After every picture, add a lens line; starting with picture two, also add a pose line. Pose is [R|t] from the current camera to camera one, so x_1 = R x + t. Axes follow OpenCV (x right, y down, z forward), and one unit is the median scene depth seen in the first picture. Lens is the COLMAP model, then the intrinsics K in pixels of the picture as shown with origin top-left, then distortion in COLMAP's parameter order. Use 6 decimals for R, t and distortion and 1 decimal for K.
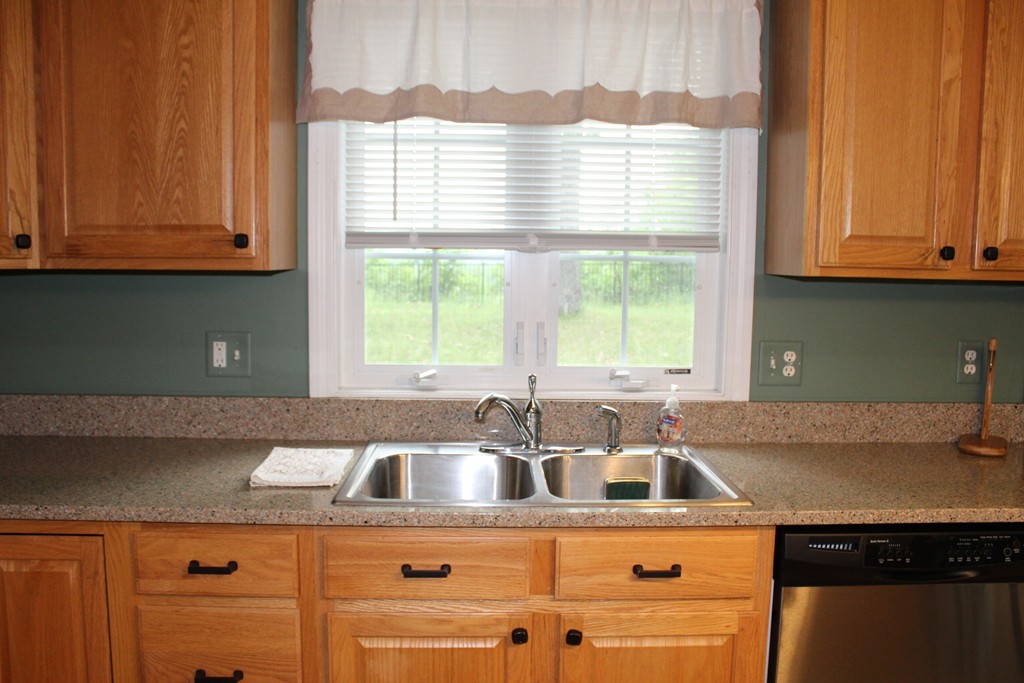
lens RADIAL K [[839.3, 0, 512.0], [0, 839.3, 341.5], [0, 0, 1]] dist [-0.093760, 0.011000]
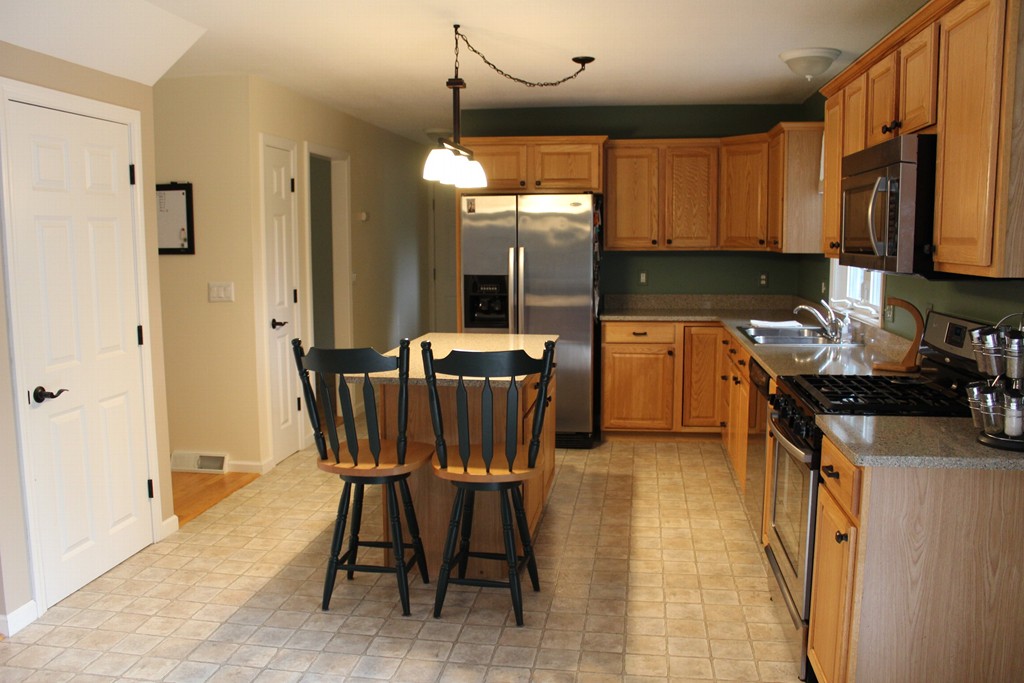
lens RADIAL K [[839.3, 0, 512.0], [0, 839.3, 341.5], [0, 0, 1]] dist [-0.093760, 0.011000]
pose [[-0.179179, 0.106278, -0.978059, 2.249663], [-0.118459, 0.984585, 0.128688, -0.042063], [0.976659, 0.138918, -0.163827, 0.578517]]
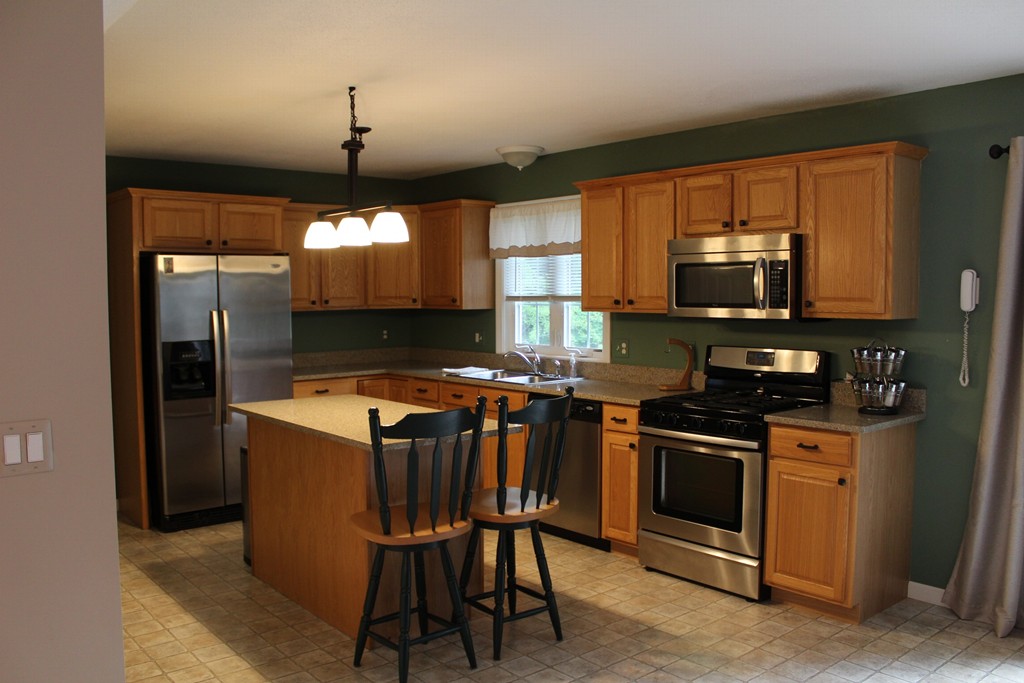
lens RADIAL K [[839.3, 0, 512.0], [0, 839.3, 341.5], [0, 0, 1]] dist [-0.093760, 0.011000]
pose [[0.605130, 0.025698, -0.795712, 2.106365], [-0.077995, 0.996585, -0.027130, 0.100040], [0.792297, 0.078479, 0.605067, -0.716865]]
